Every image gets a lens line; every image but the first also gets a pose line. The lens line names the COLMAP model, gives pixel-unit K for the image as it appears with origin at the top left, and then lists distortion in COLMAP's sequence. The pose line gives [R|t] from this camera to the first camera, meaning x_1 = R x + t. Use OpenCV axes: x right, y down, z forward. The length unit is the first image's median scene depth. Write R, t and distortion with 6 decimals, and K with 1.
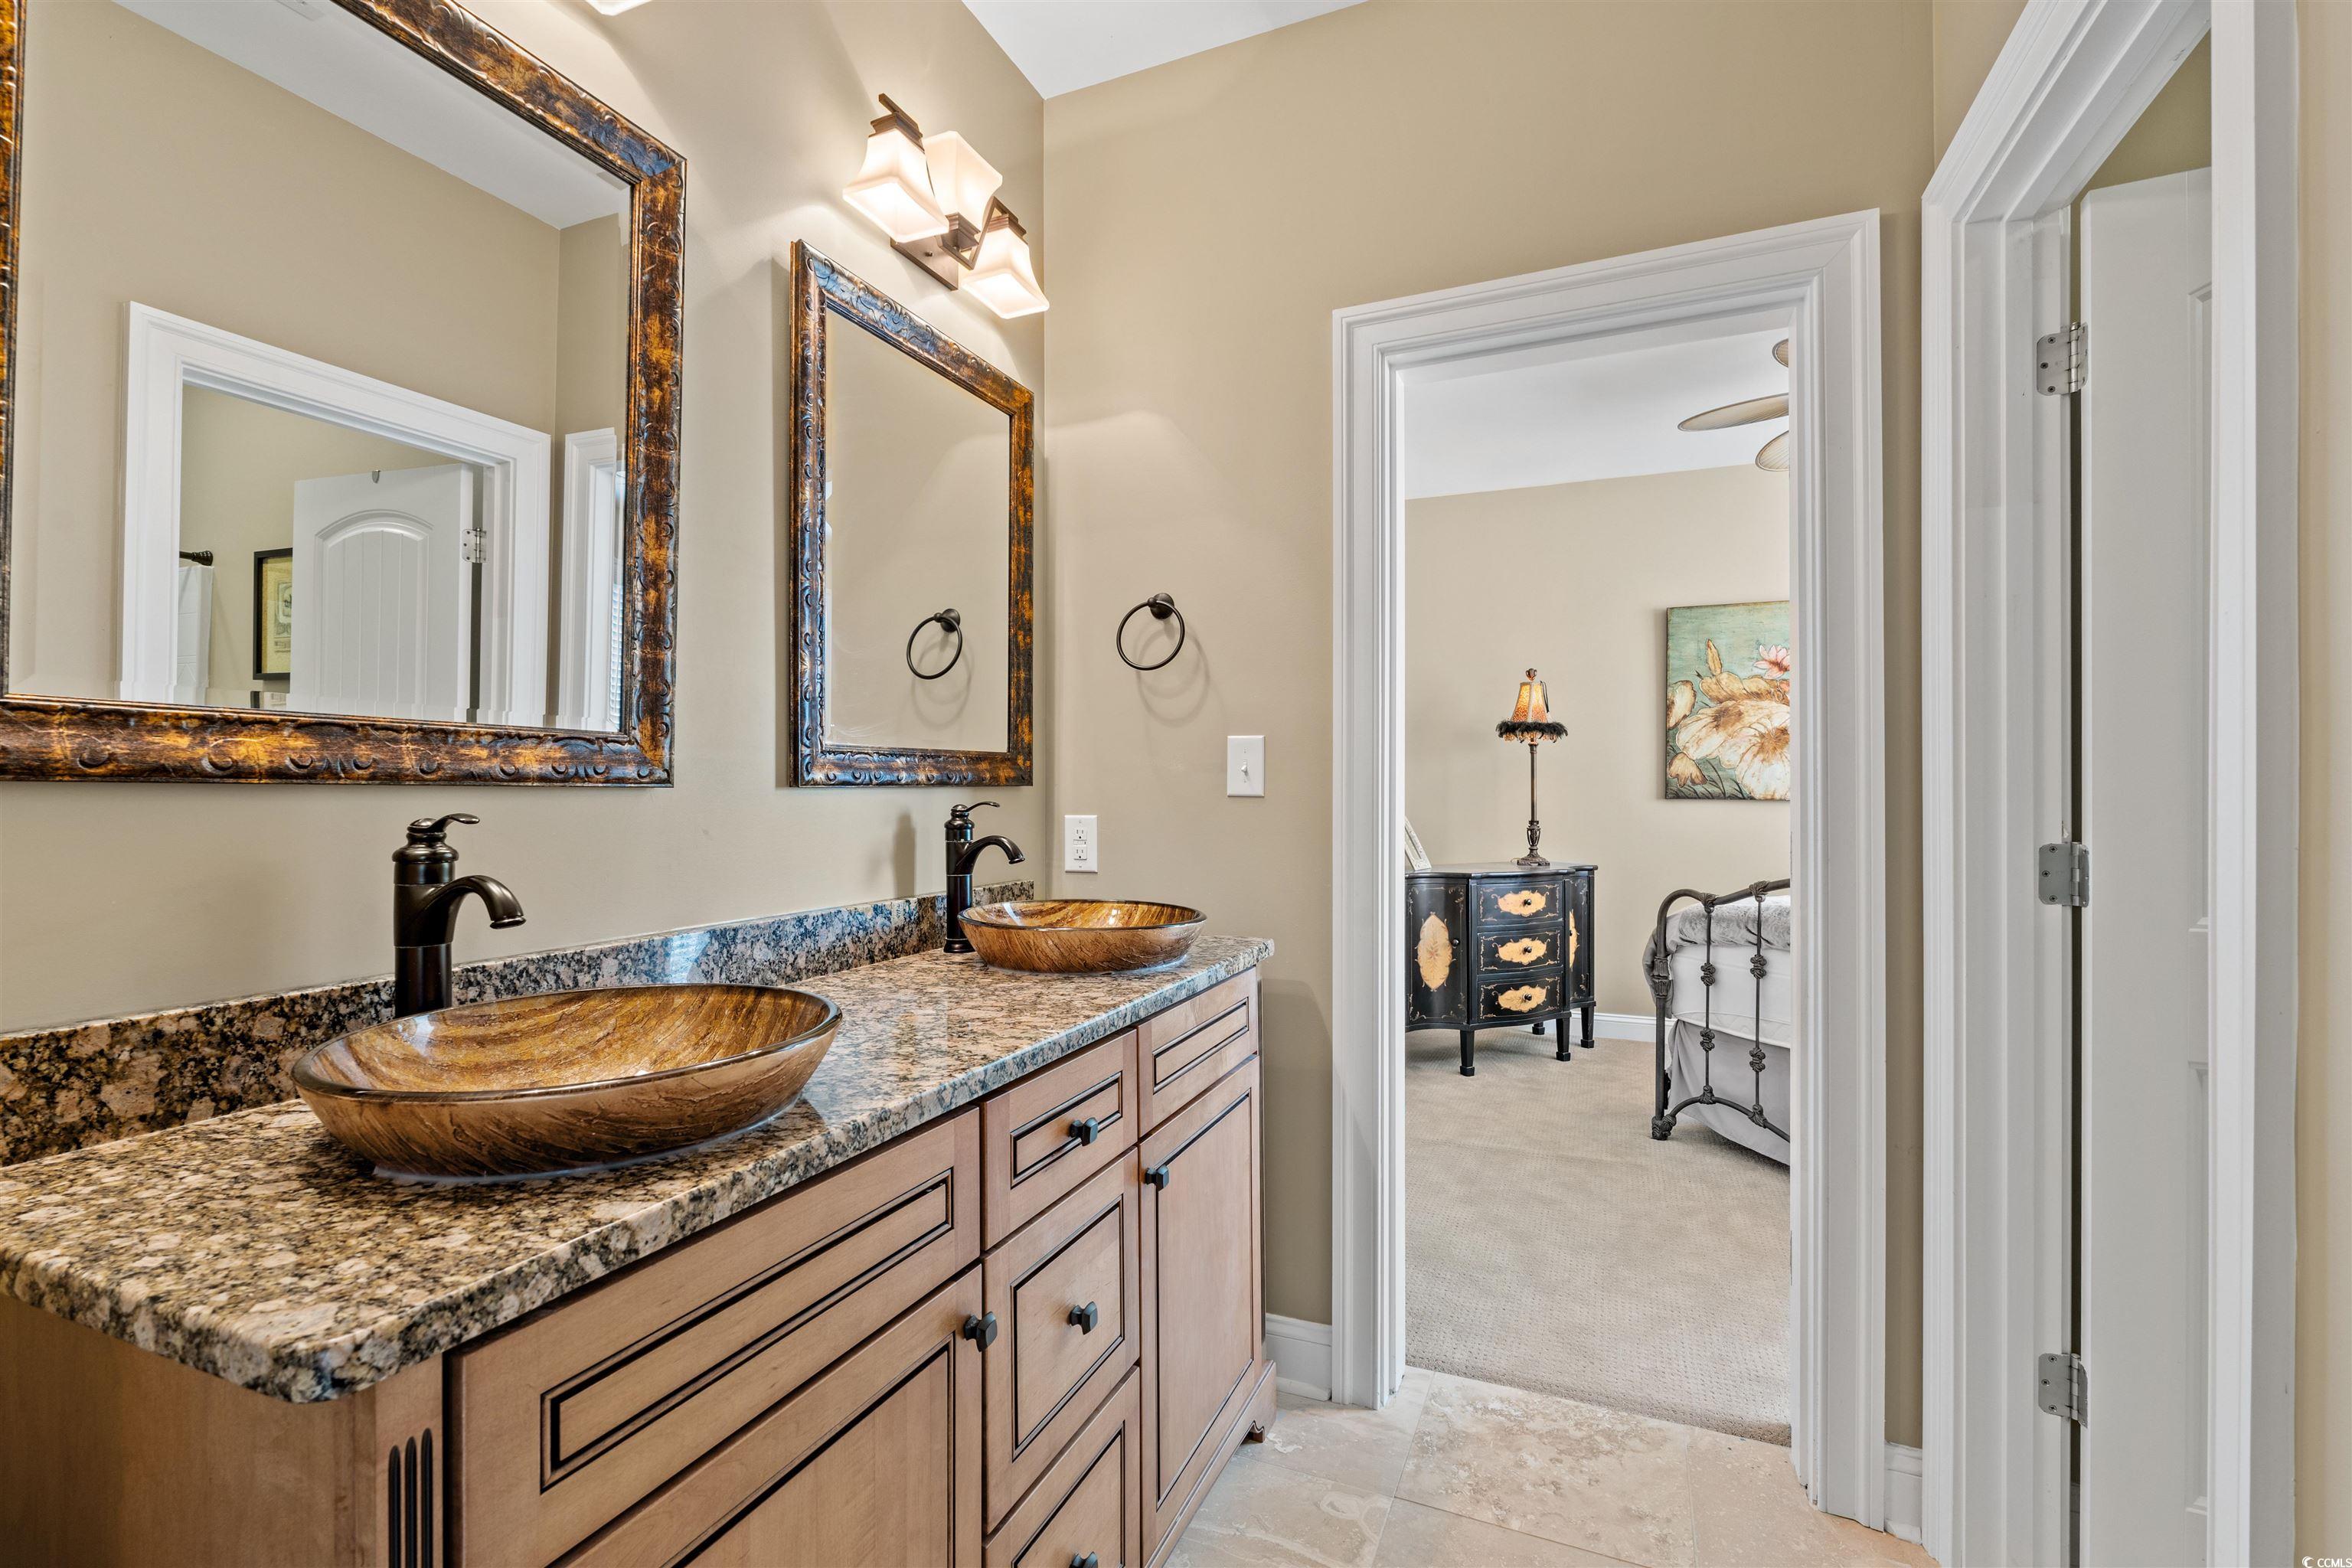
lens RADIAL K [[1040.3, 0, 1185.8], [0, 1040.3, 790.0], [0, 0, 1]] dist [0.000801, 0.001538]
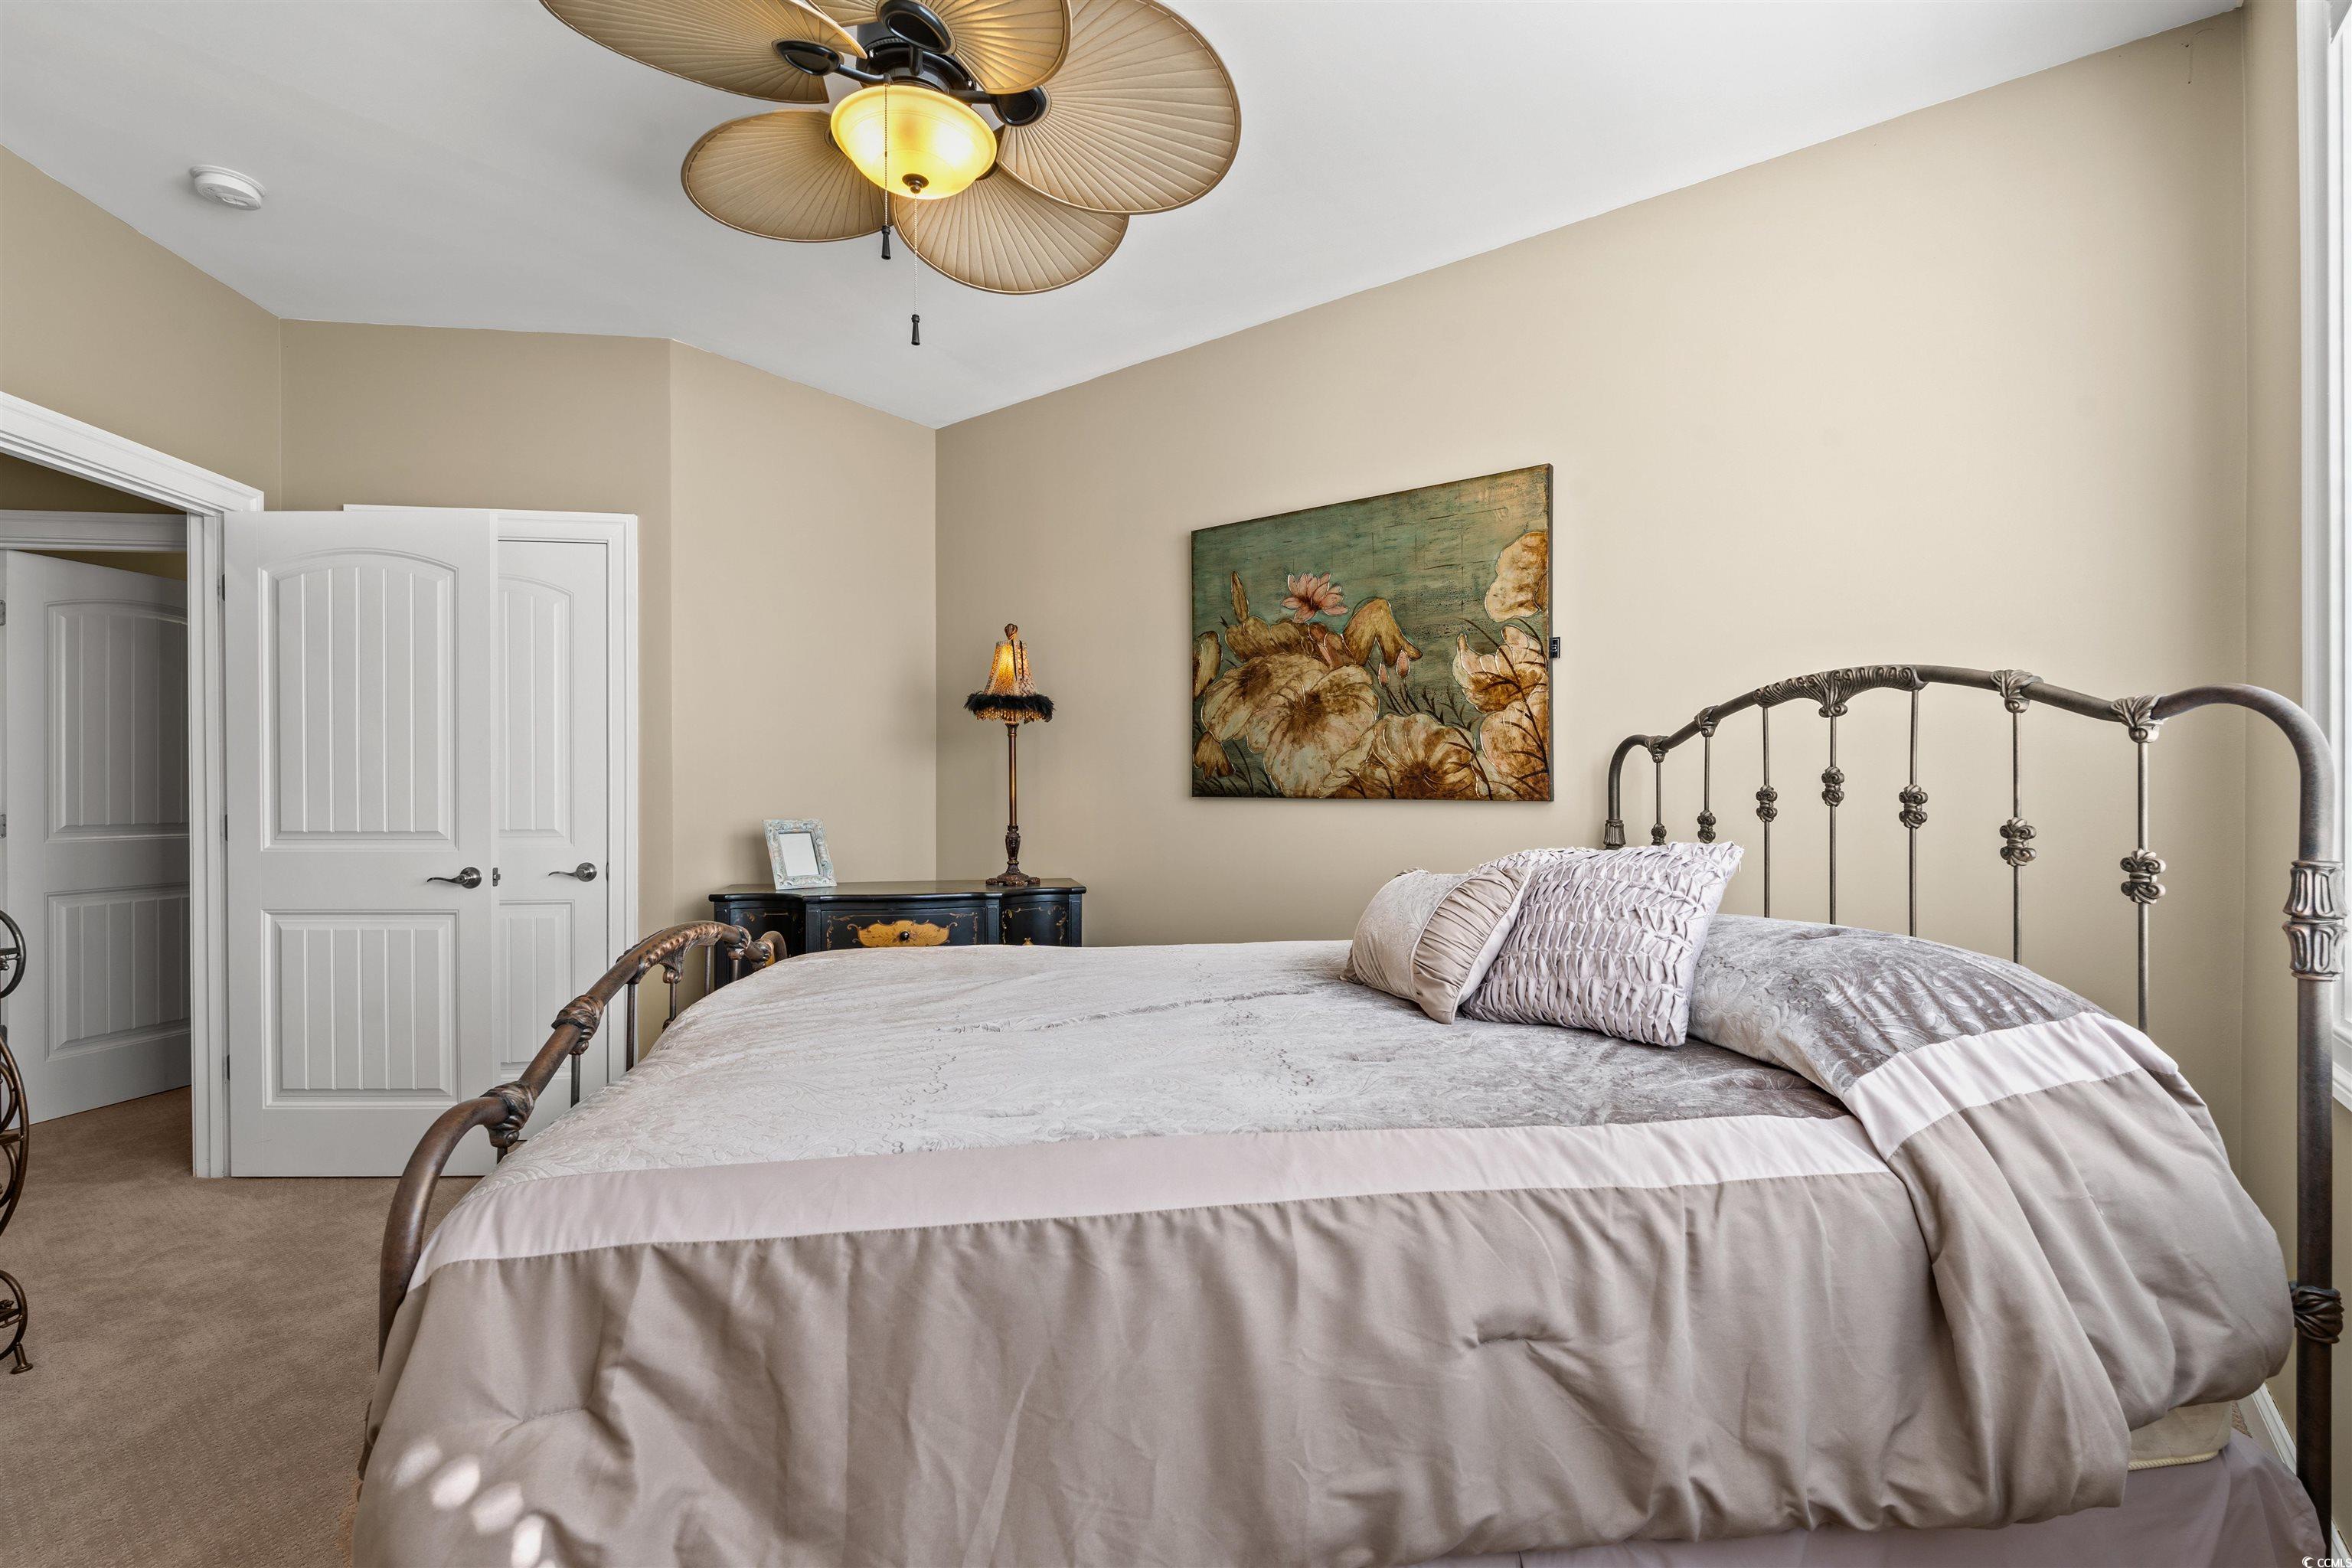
lens RADIAL K [[1040.3, 0, 1167.4], [0, 1040.3, 787.7], [0, 0, 1]] dist [0.000801, 0.001538]
pose [[0.966478, -0.004657, -0.256707, 0.643800], [0.007534, 0.999919, 0.010225, -0.005338], [0.256638, -0.011816, 0.966435, 0.306542]]
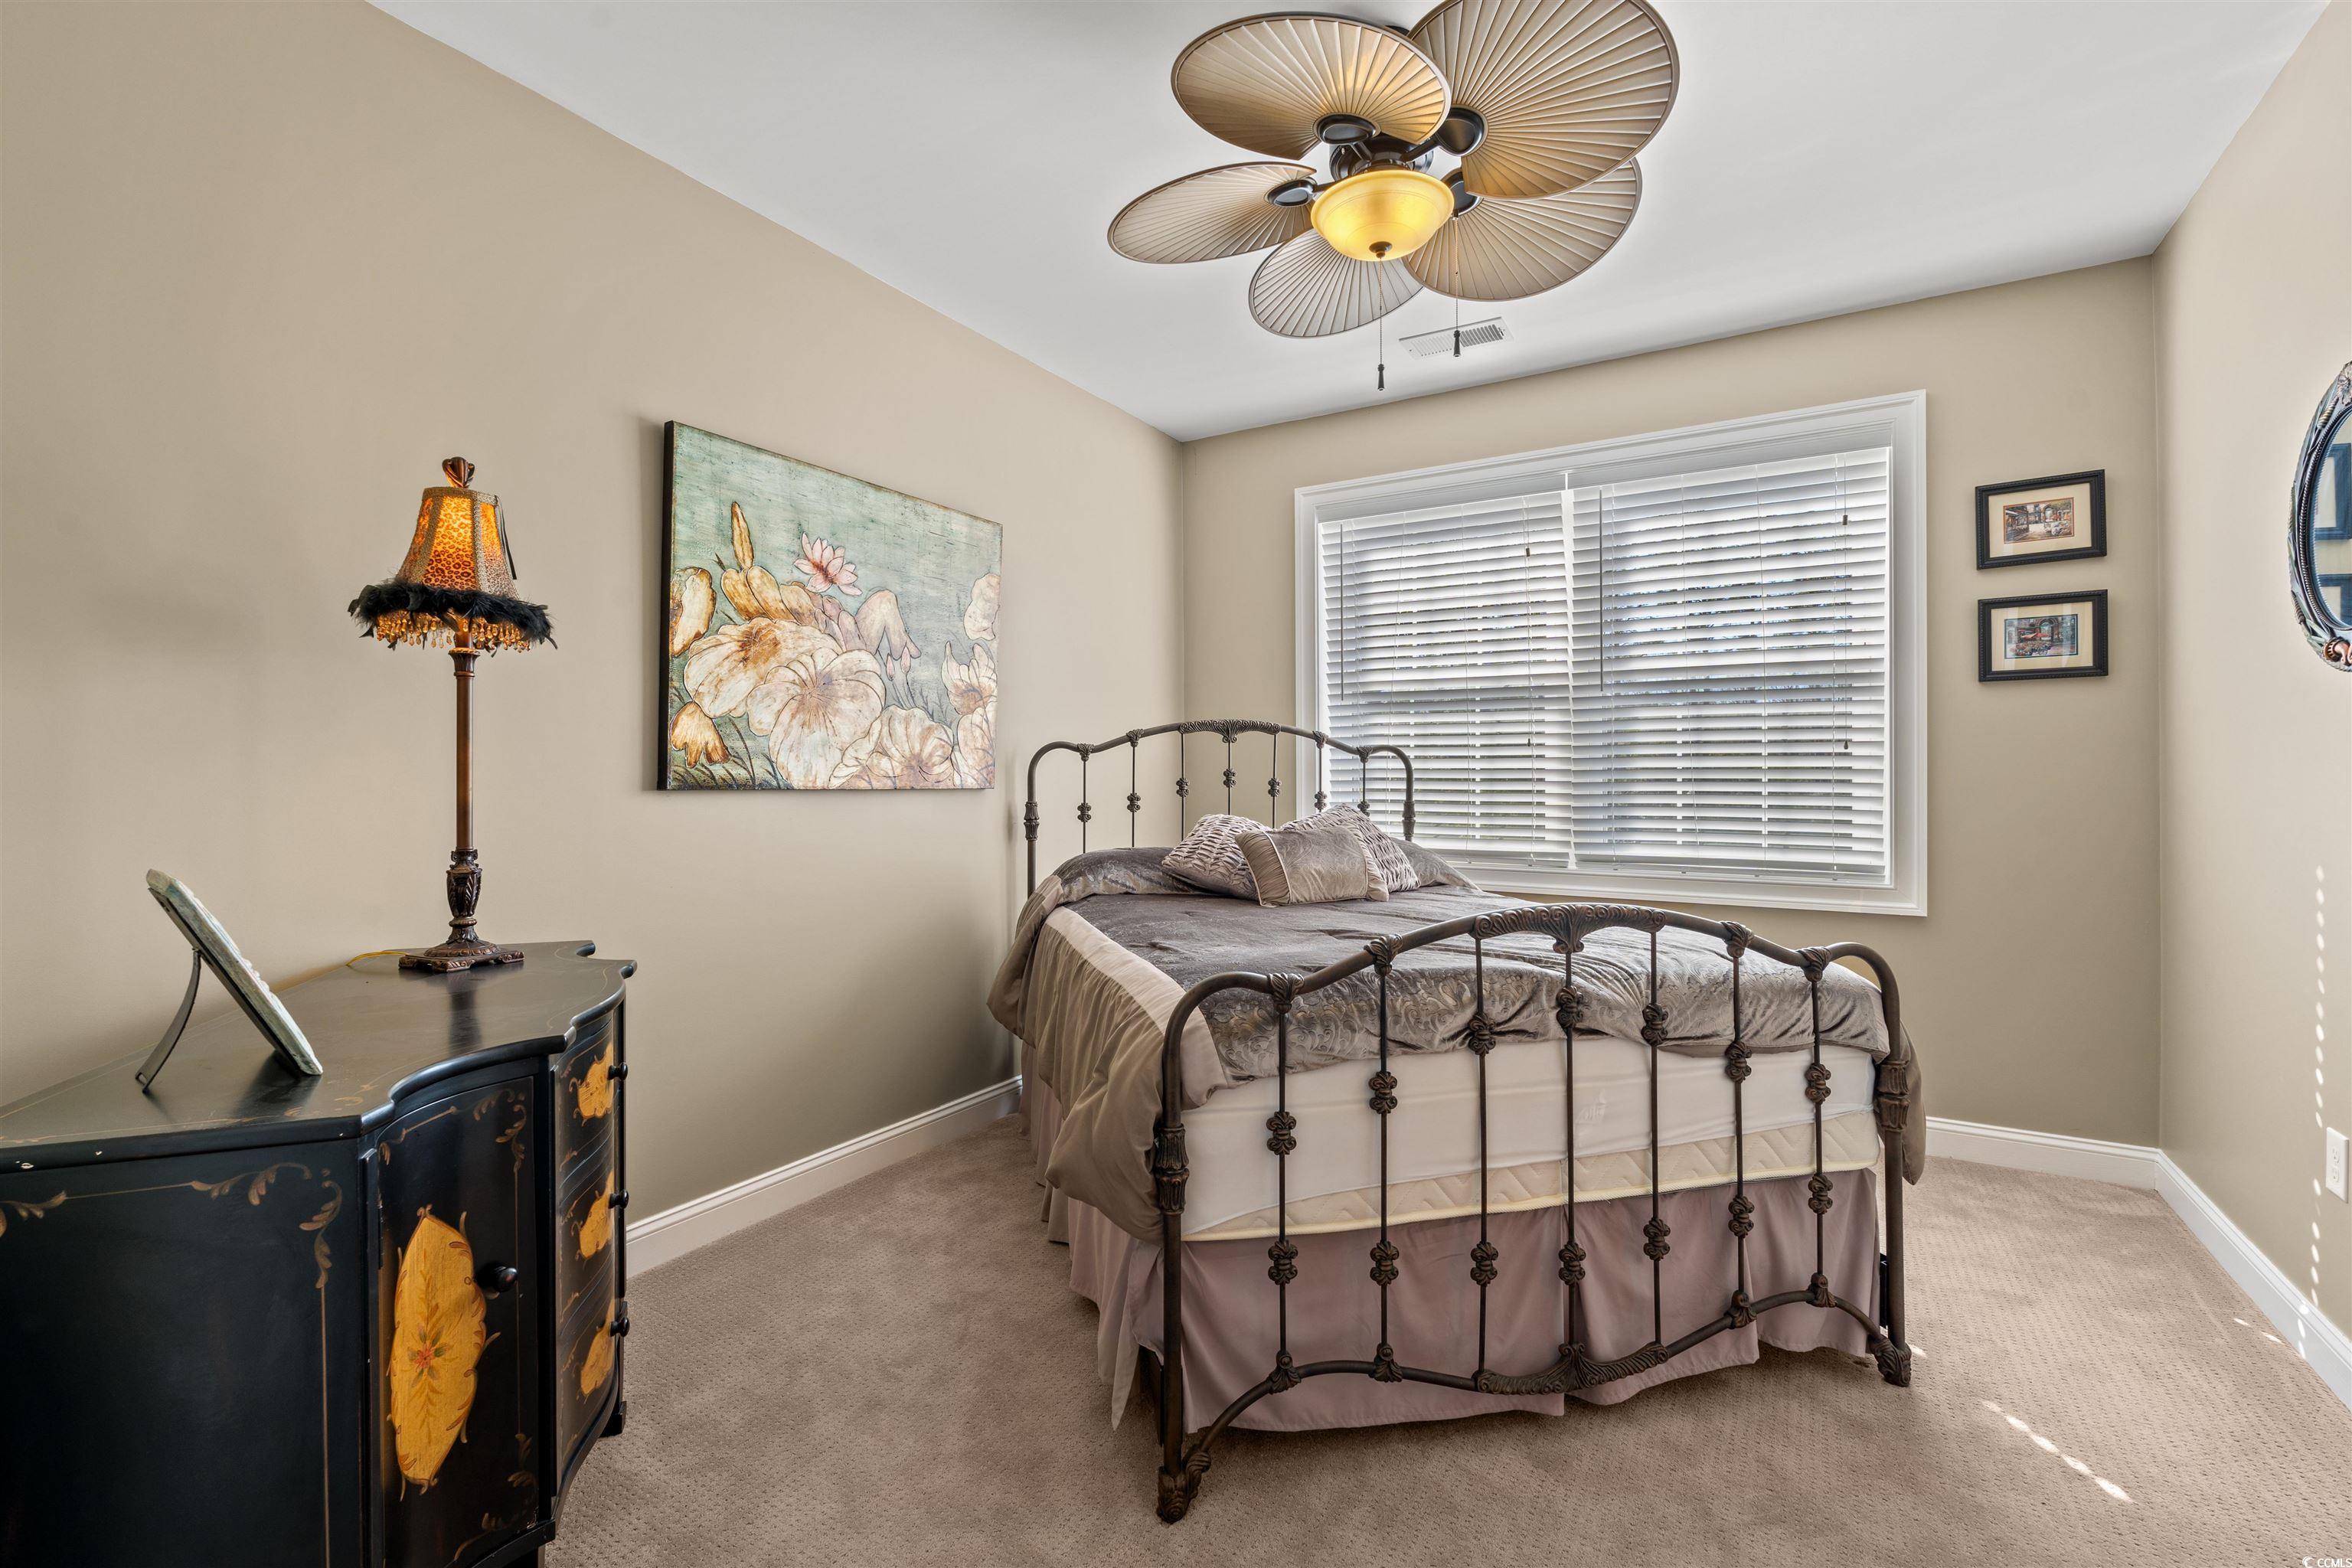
lens RADIAL K [[1040.3, 0, 1186.6], [0, 1040.3, 770.0], [0, 0, 1]] dist [0.000801, 0.001538]
pose [[0.128892, 0.008528, 0.991622, -0.013731], [-0.006245, 0.999950, -0.007788, 0.000854], [-0.991639, -0.005188, 0.128939, 0.694278]]
